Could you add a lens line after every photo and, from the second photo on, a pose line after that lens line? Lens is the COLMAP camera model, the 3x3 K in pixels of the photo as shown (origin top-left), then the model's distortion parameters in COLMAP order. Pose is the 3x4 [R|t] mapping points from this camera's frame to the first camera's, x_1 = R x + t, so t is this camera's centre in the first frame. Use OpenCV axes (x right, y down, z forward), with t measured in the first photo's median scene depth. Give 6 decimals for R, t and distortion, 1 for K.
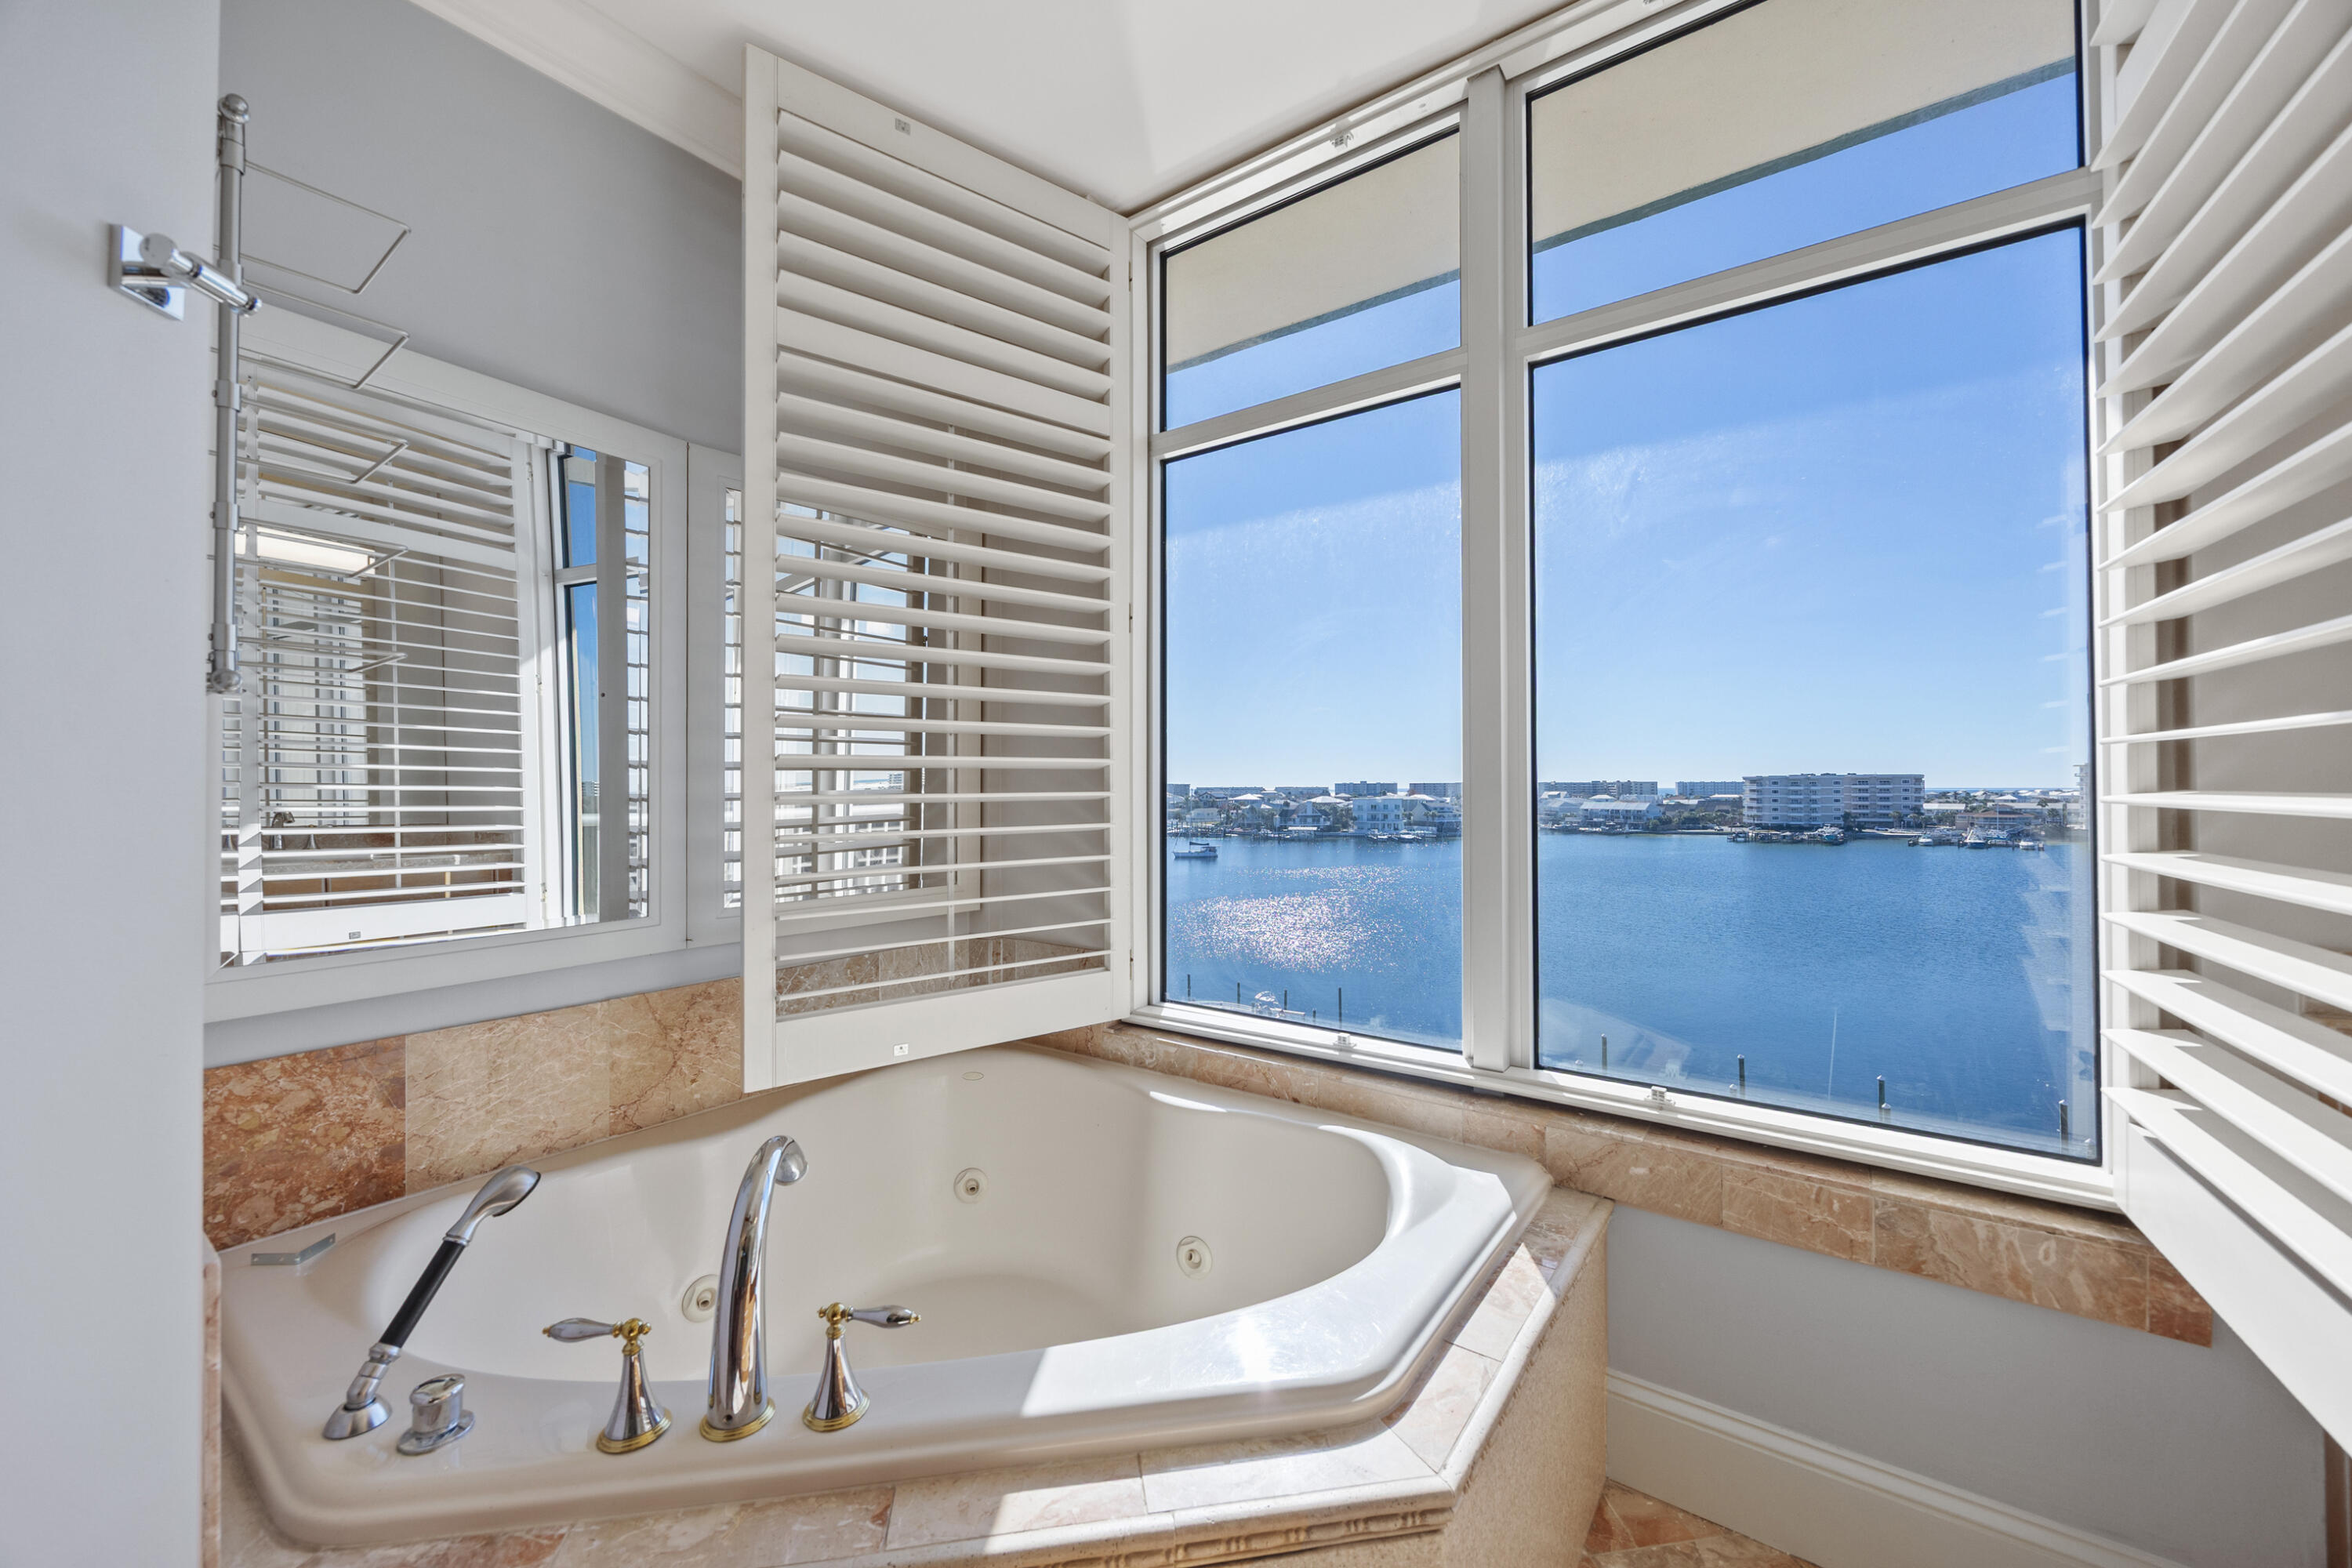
lens RADIAL K [[884.1, 0, 1184.1], [0, 884.1, 779.1], [0, 0, 1]] dist [-0.001255, -0.000325]
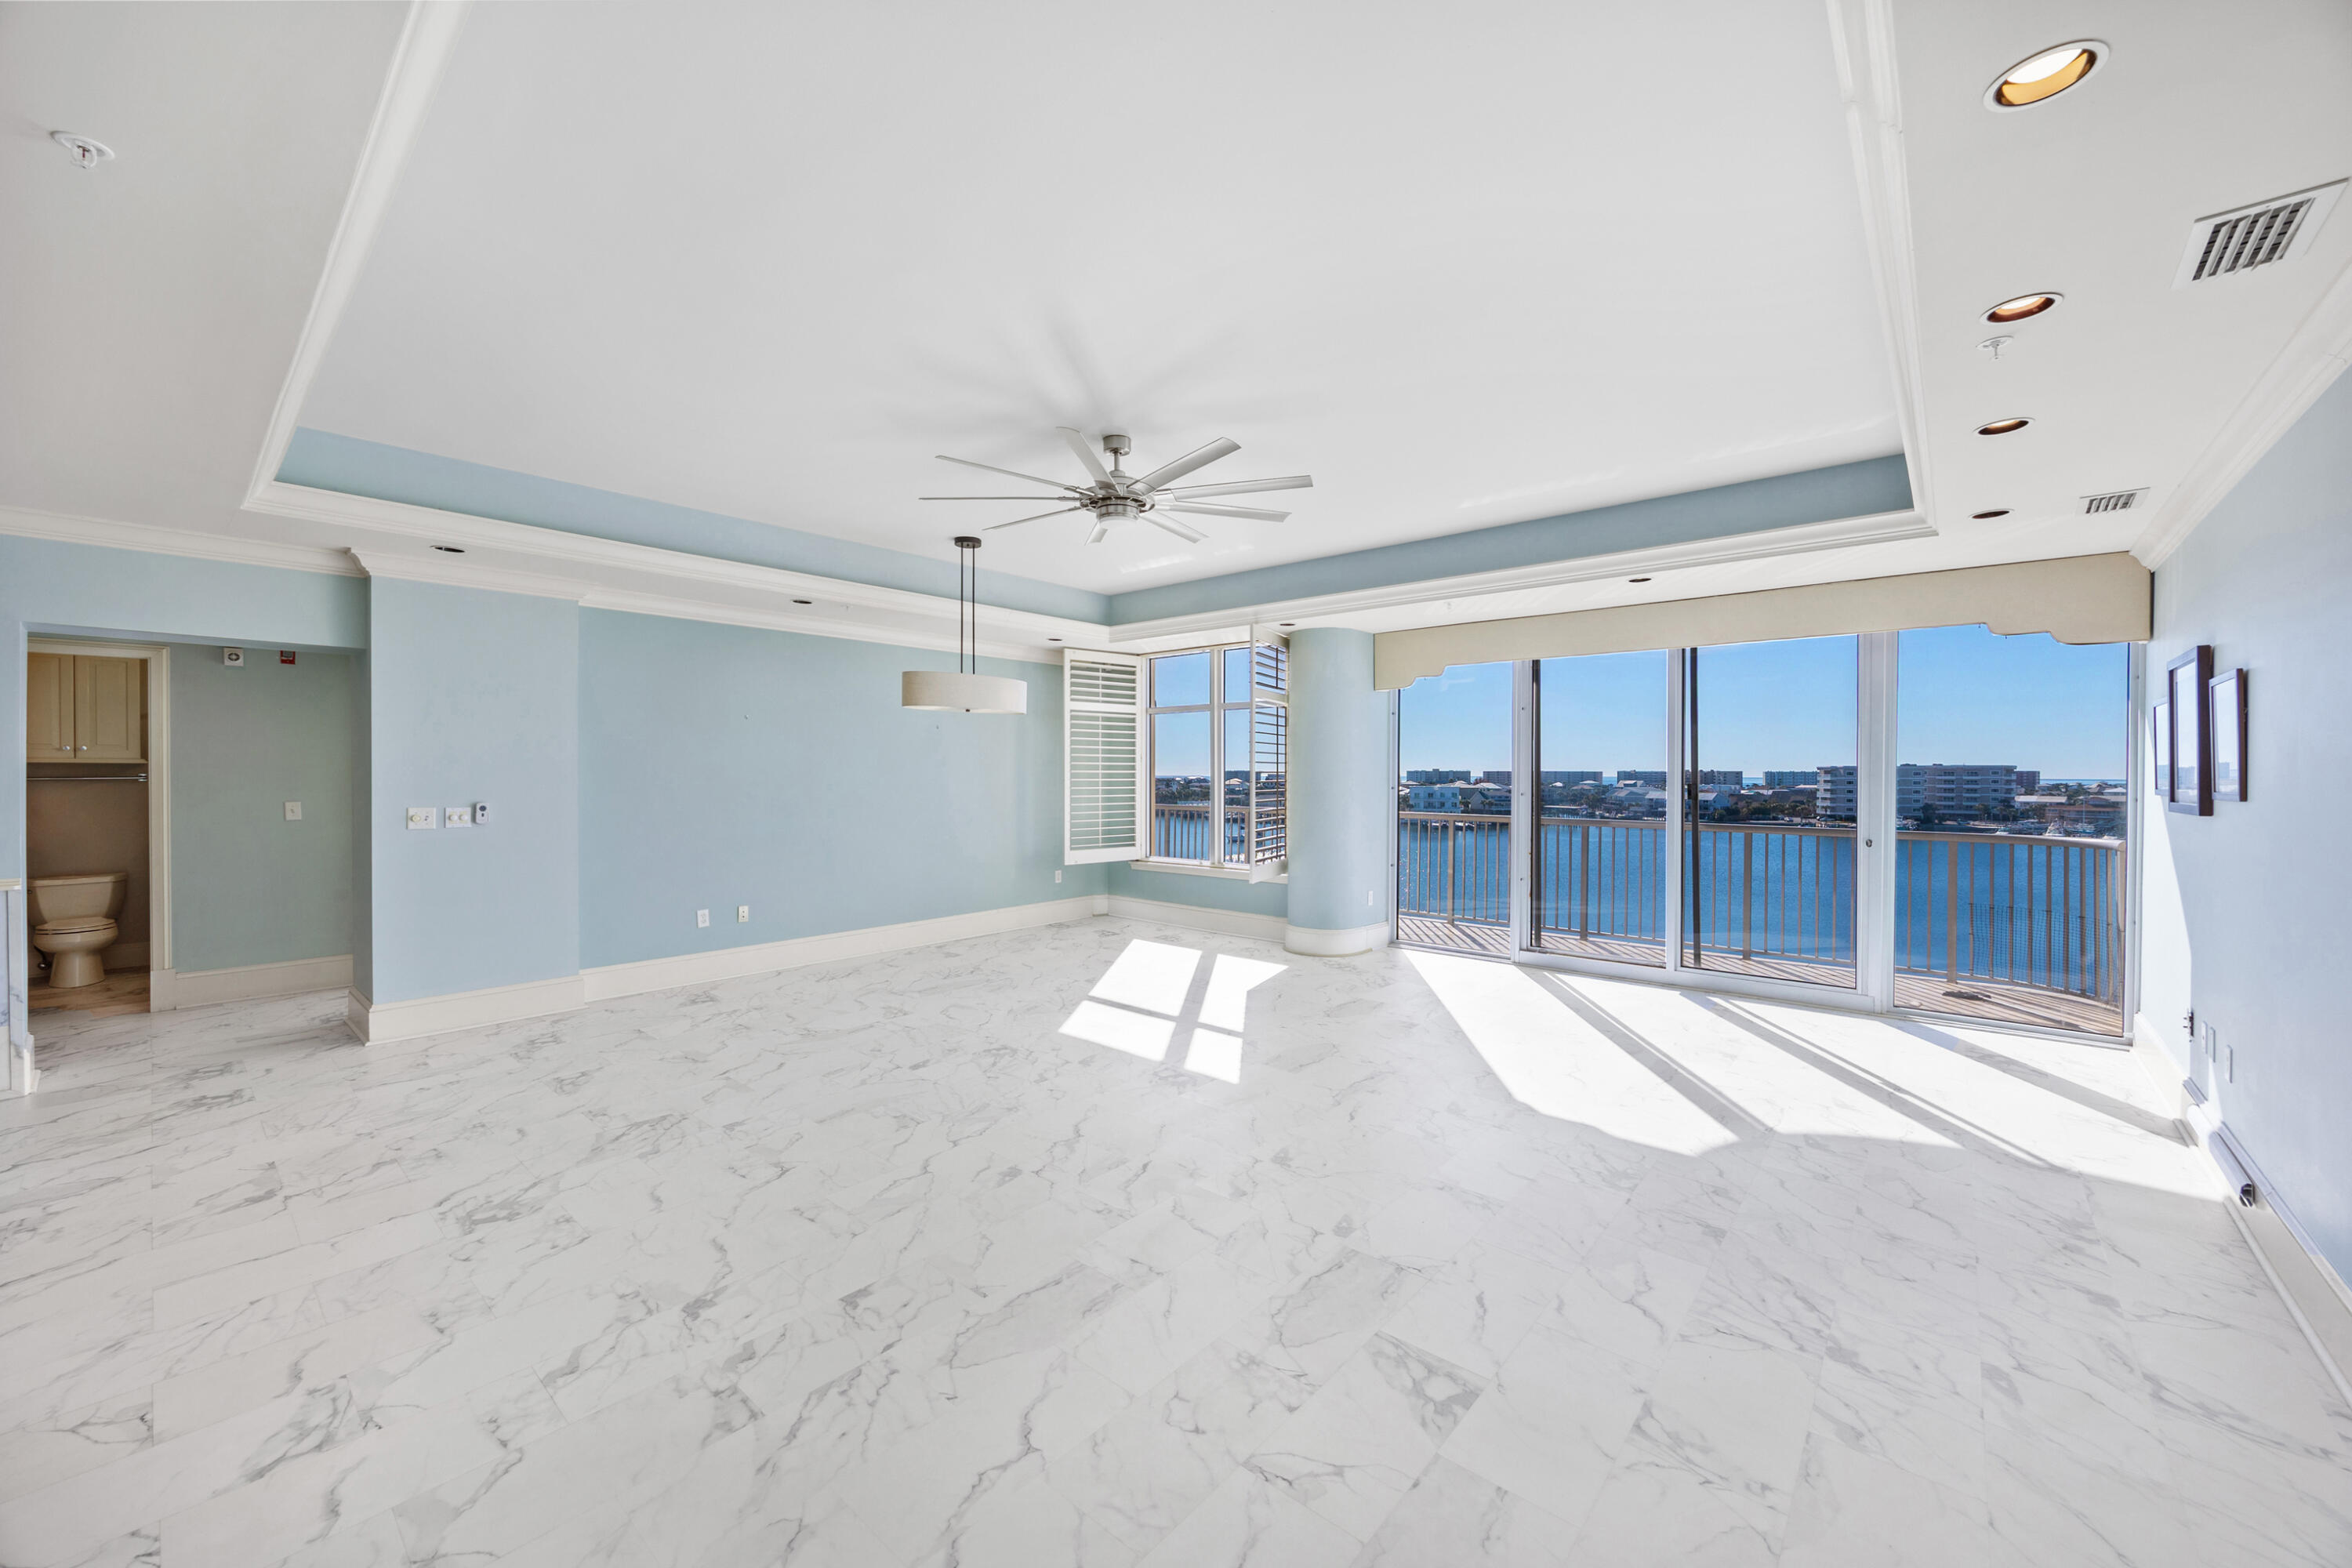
lens RADIAL K [[884.1, 0, 1184.1], [0, 884.1, 779.1], [0, 0, 1]] dist [-0.001255, -0.000325]
pose [[0.997284, 0.006116, -0.073395, 0.541474], [-0.005015, 0.999872, 0.015176, -0.100833], [0.073478, -0.014767, 0.997187, -3.849384]]
